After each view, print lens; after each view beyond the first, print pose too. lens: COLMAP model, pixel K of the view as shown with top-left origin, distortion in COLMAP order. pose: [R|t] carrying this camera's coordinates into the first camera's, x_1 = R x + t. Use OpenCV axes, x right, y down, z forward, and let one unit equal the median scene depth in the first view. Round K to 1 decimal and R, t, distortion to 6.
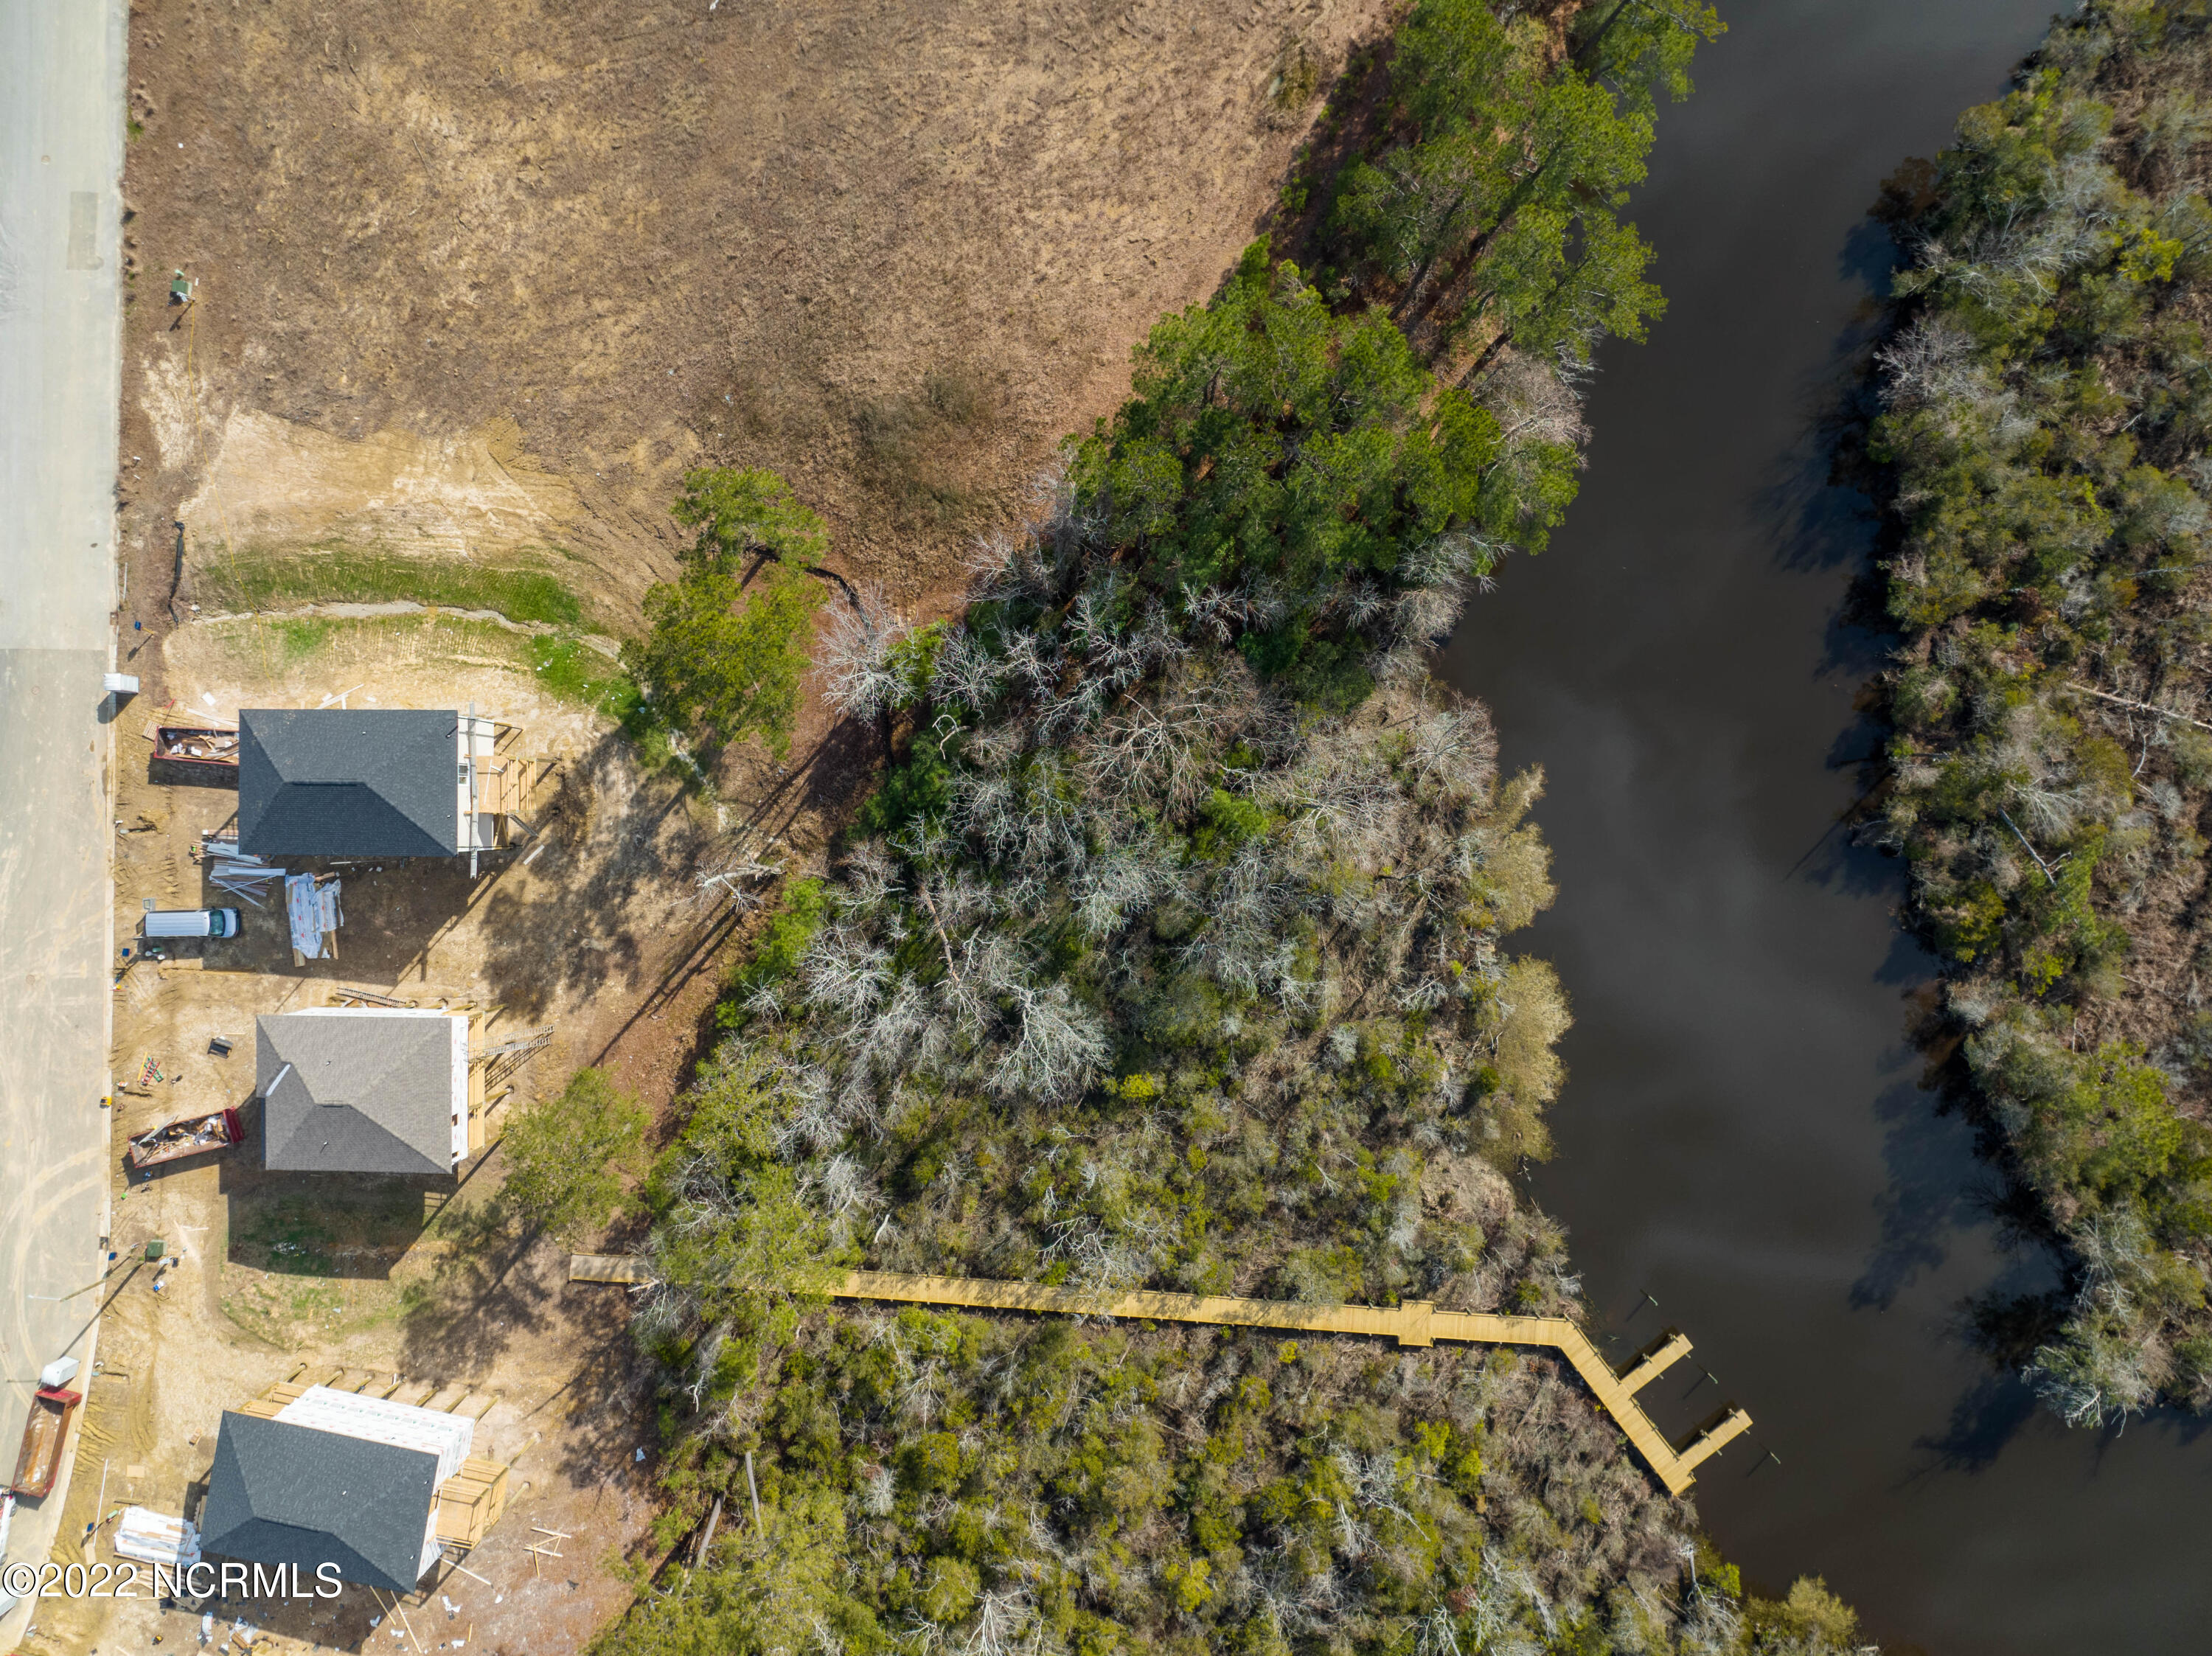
lens RADIAL K [[1522.9, 0, 1120.3], [0, 1522.9, 815.9], [0, 0, 1]] dist [-0.027899, 0.001108]
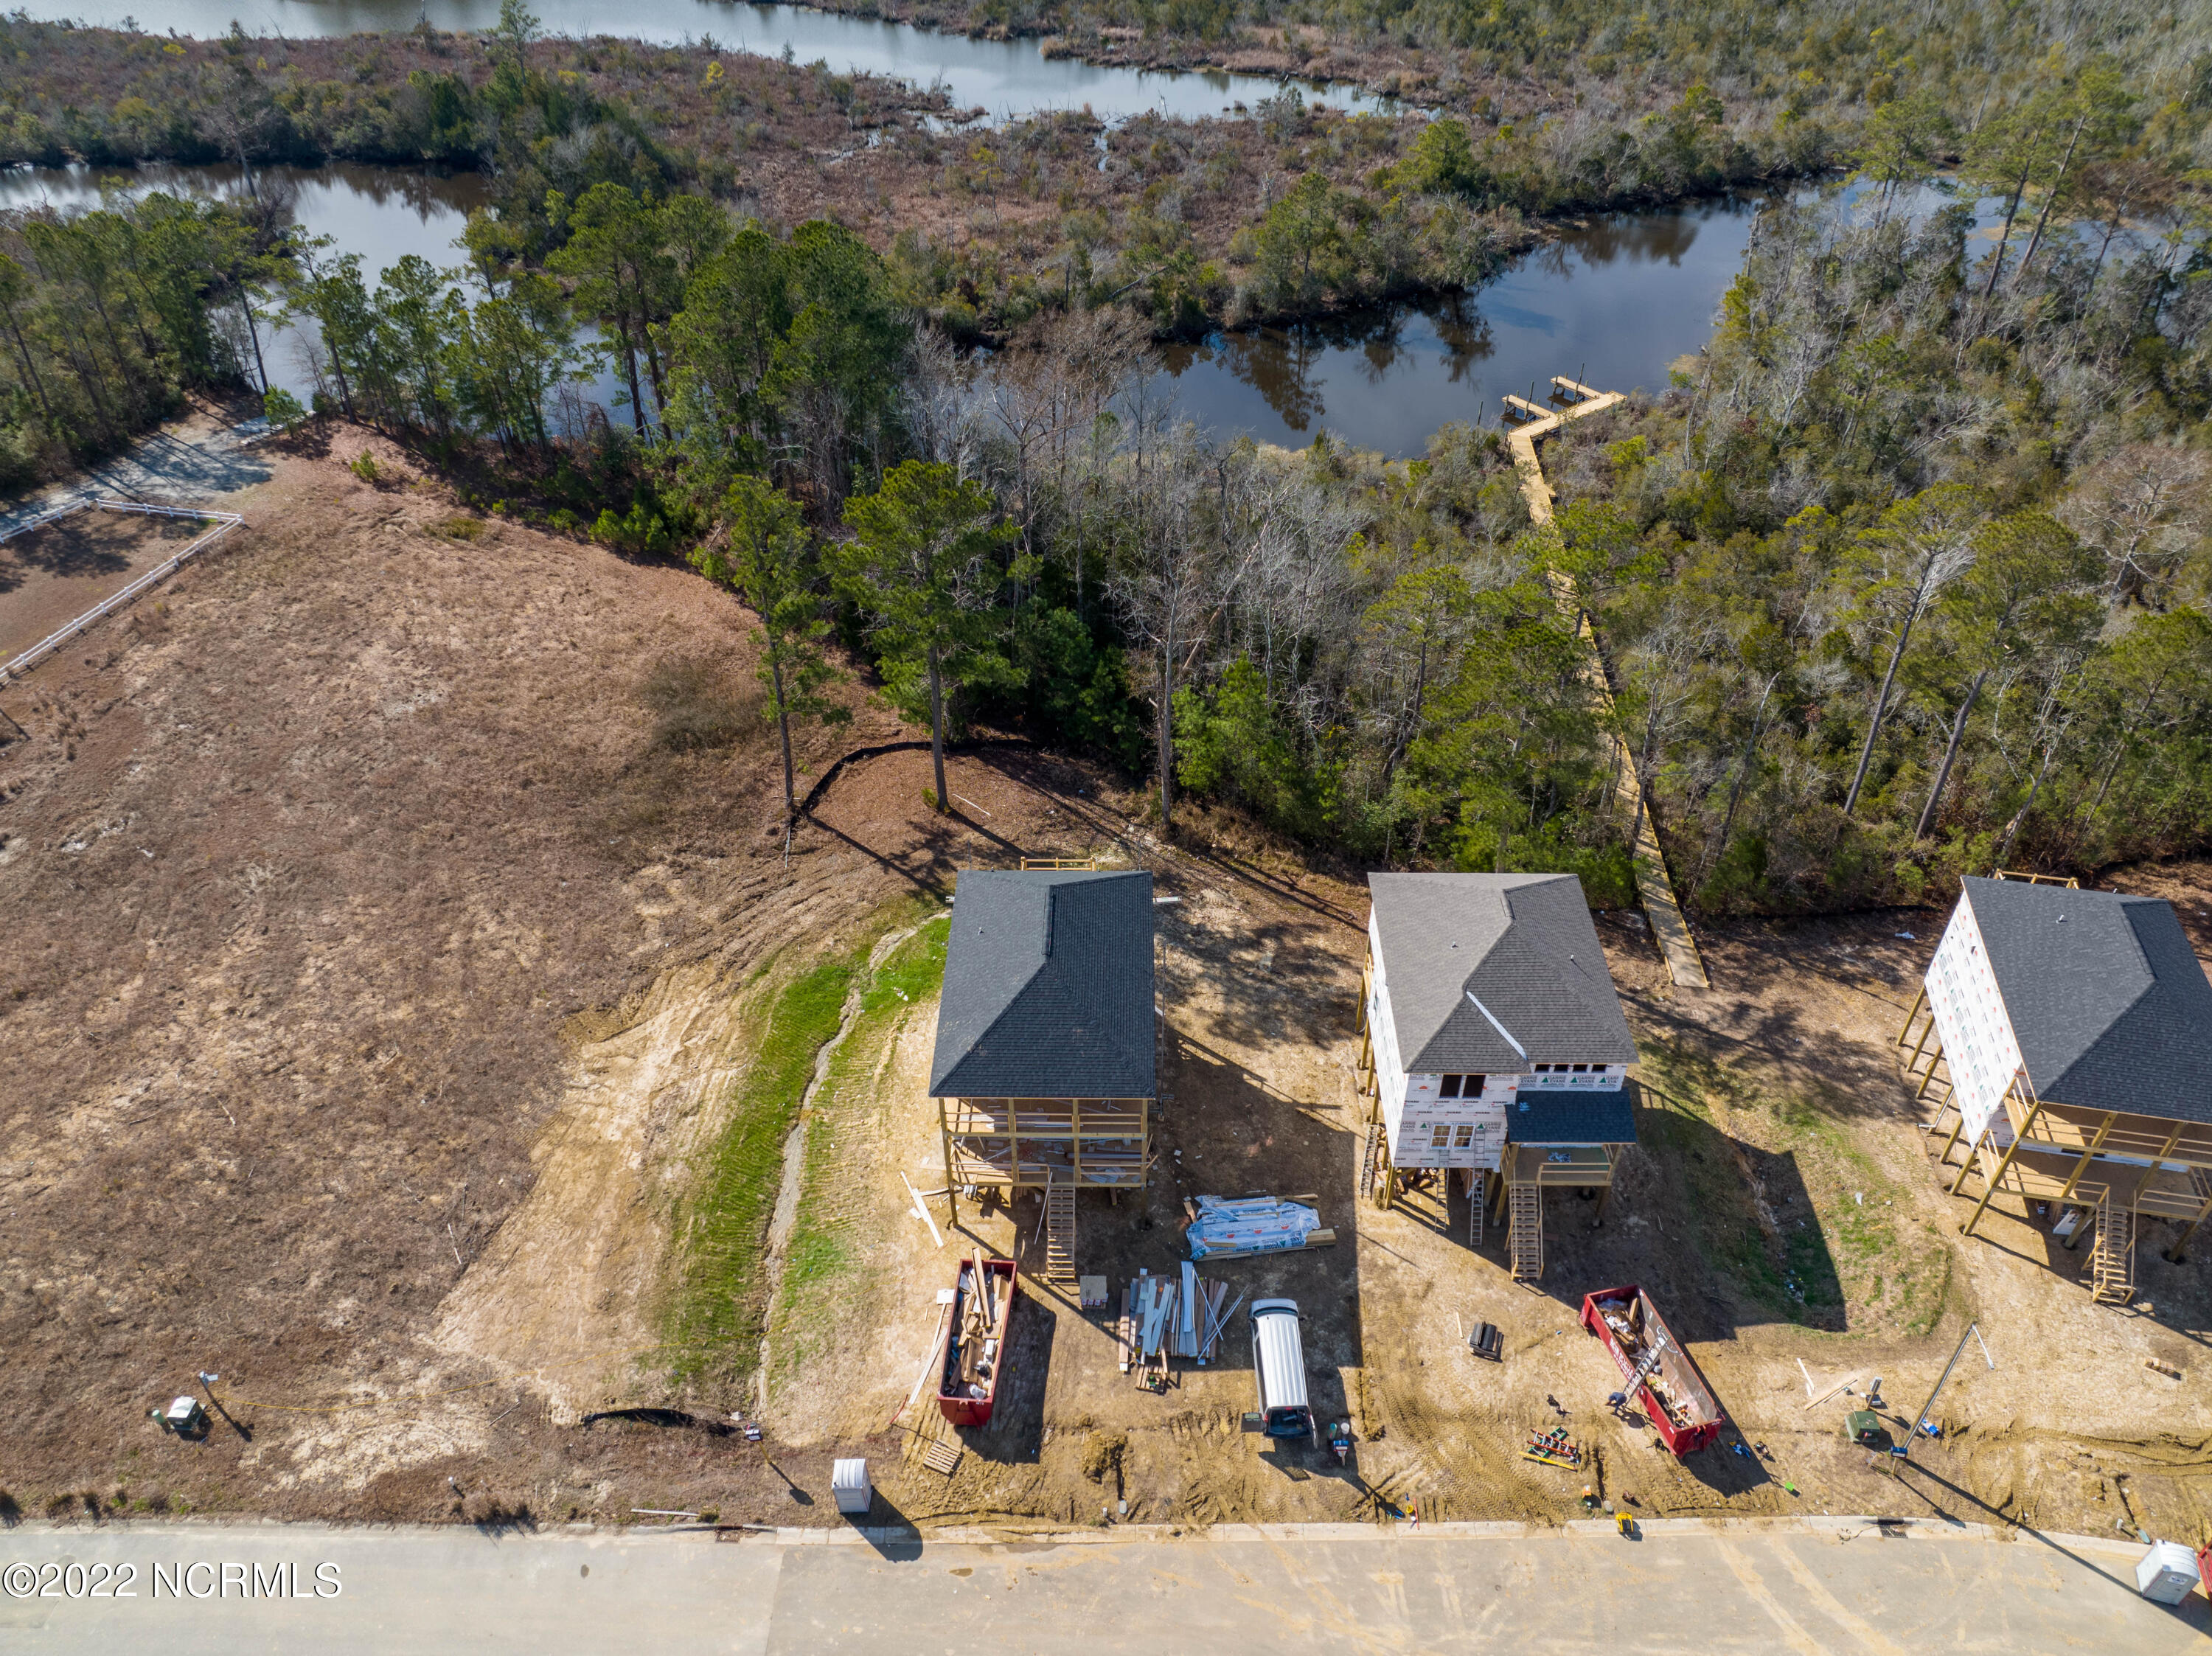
lens RADIAL K [[1522.9, 0, 1120.3], [0, 1522.9, 815.9], [0, 0, 1]] dist [-0.027899, 0.001108]
pose [[-0.002006, -0.638054, 0.769989, -0.914354], [0.999896, -0.012263, -0.007557, 0.016313], [0.014264, 0.769894, 0.638012, 0.453185]]
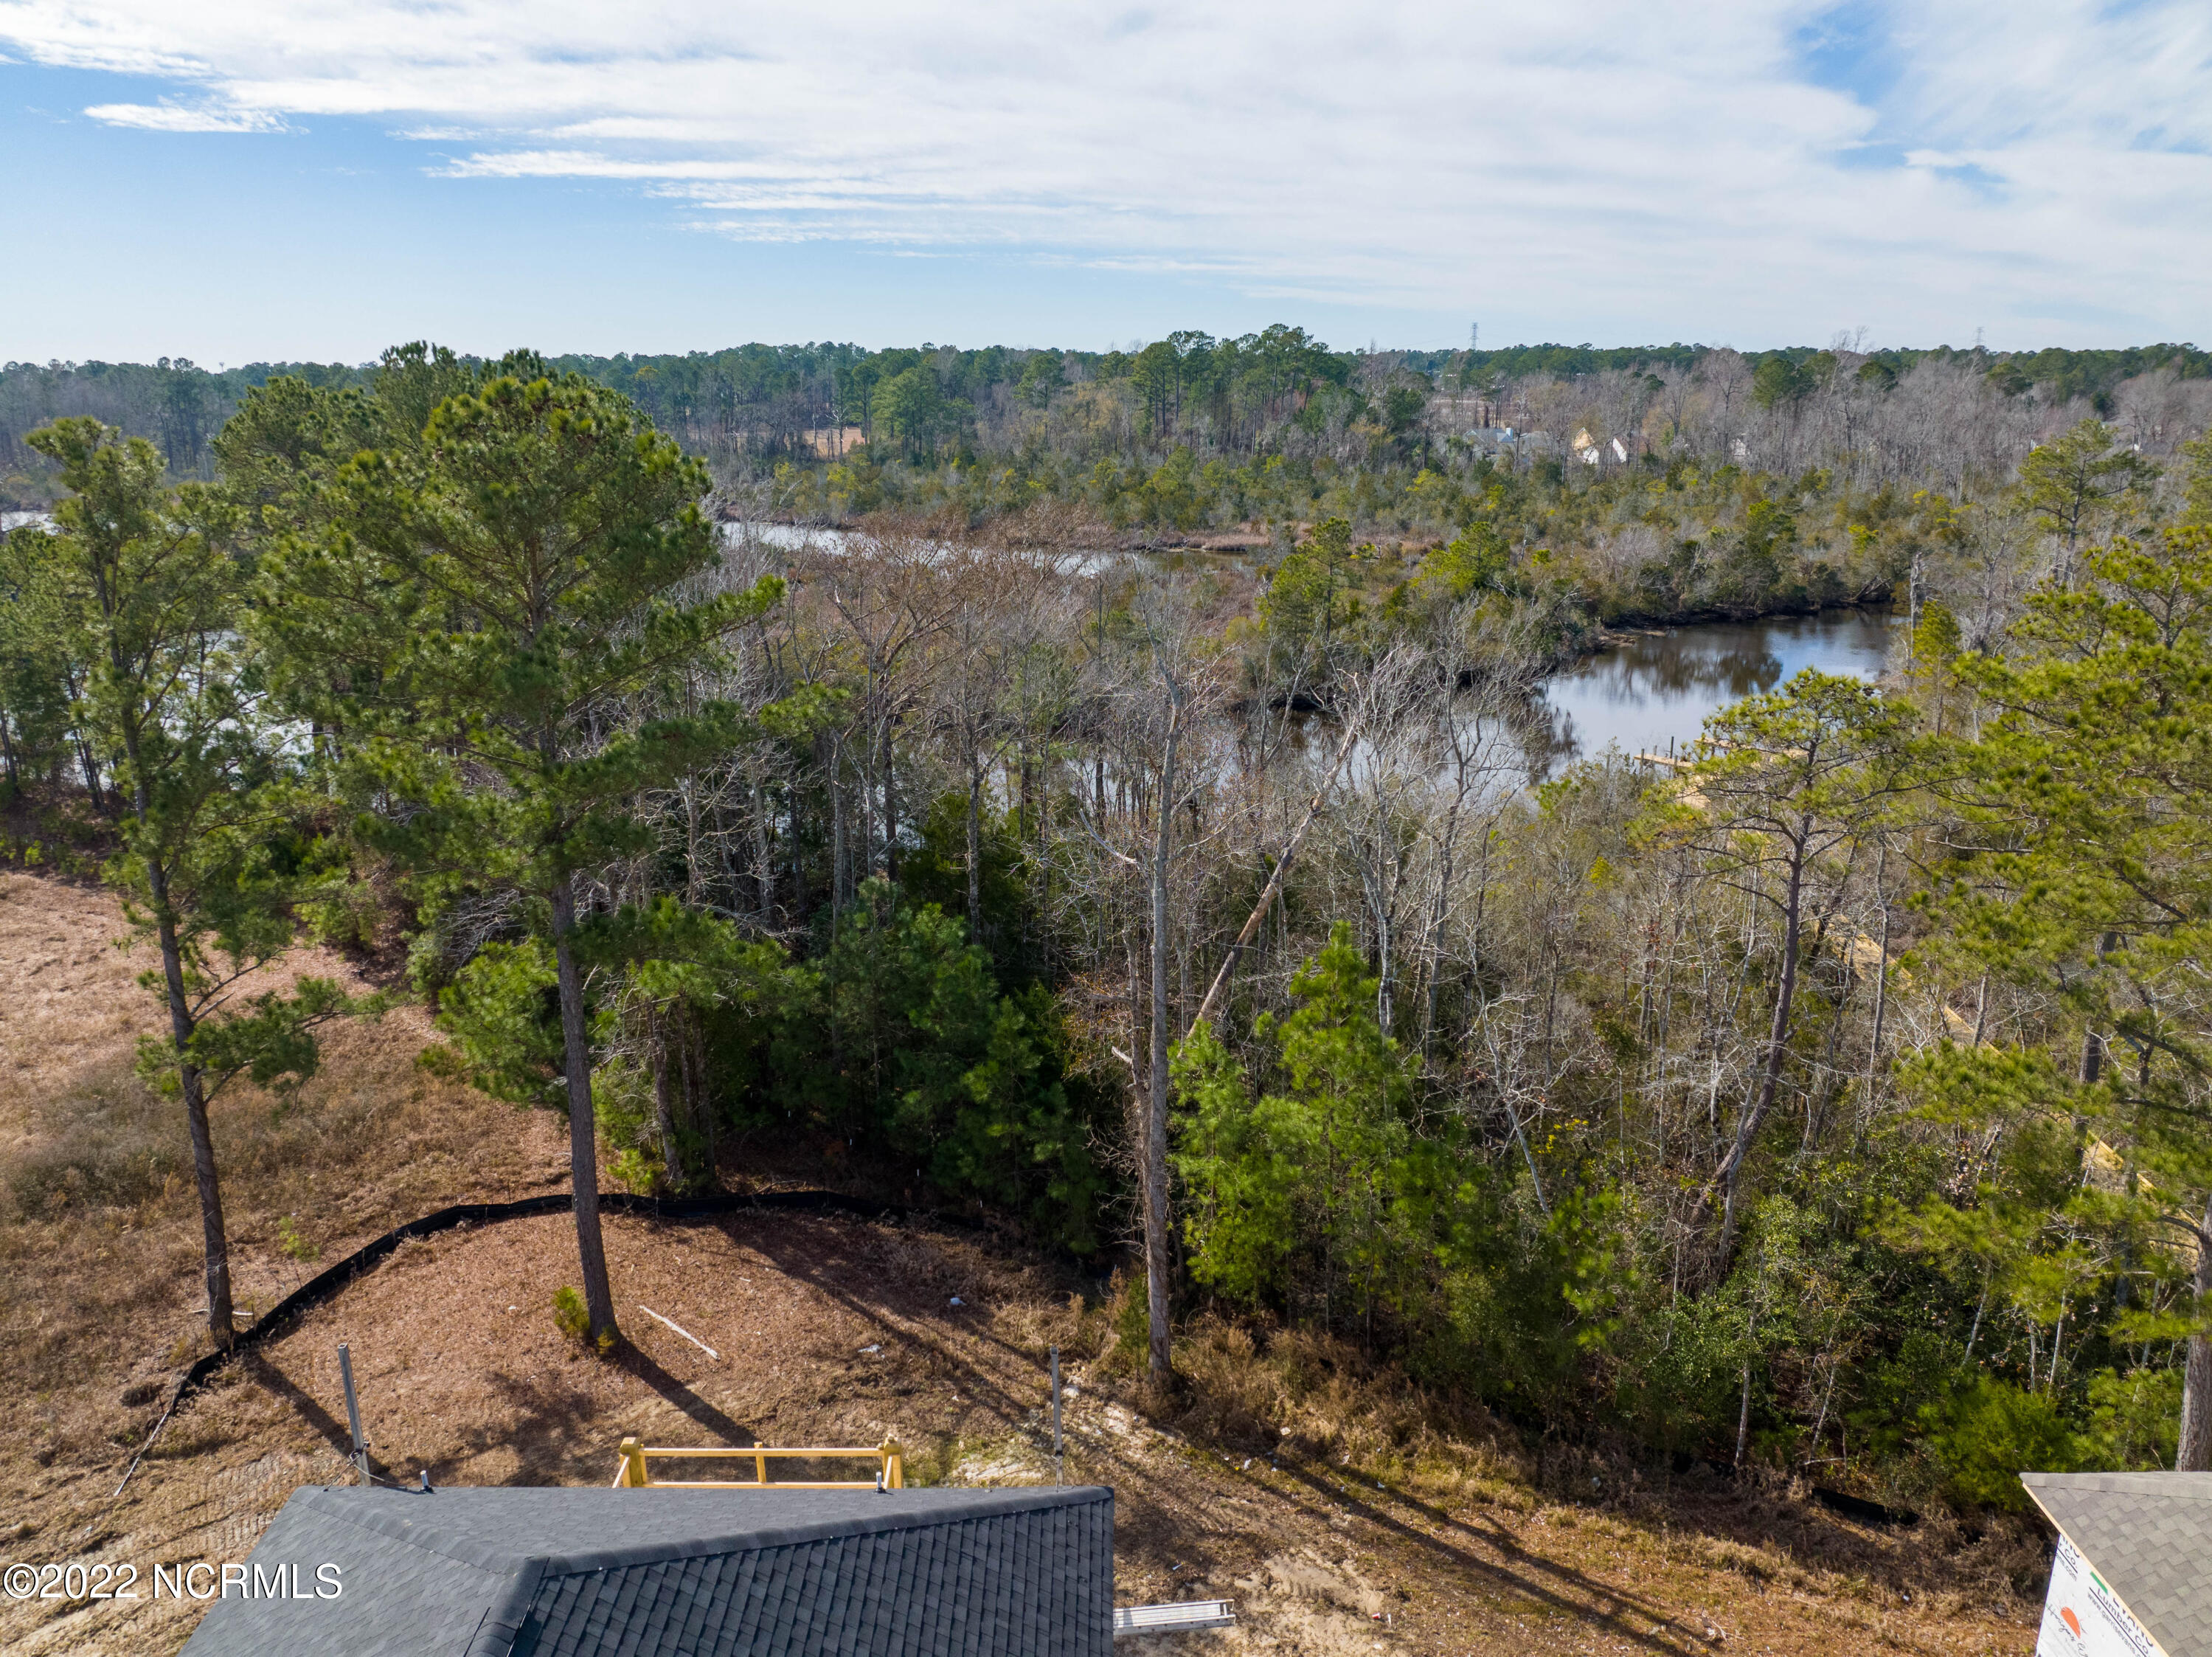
lens RADIAL K [[1523.1, 0, 1120.3], [0, 1523.1, 816.4], [0, 0, 1]] dist [-0.027899, 0.001108]
pose [[-0.016232, -0.284993, 0.958392, -0.539770], [0.999761, -0.018684, 0.011377, 0.025425], [0.014664, 0.958348, 0.285228, 0.793042]]
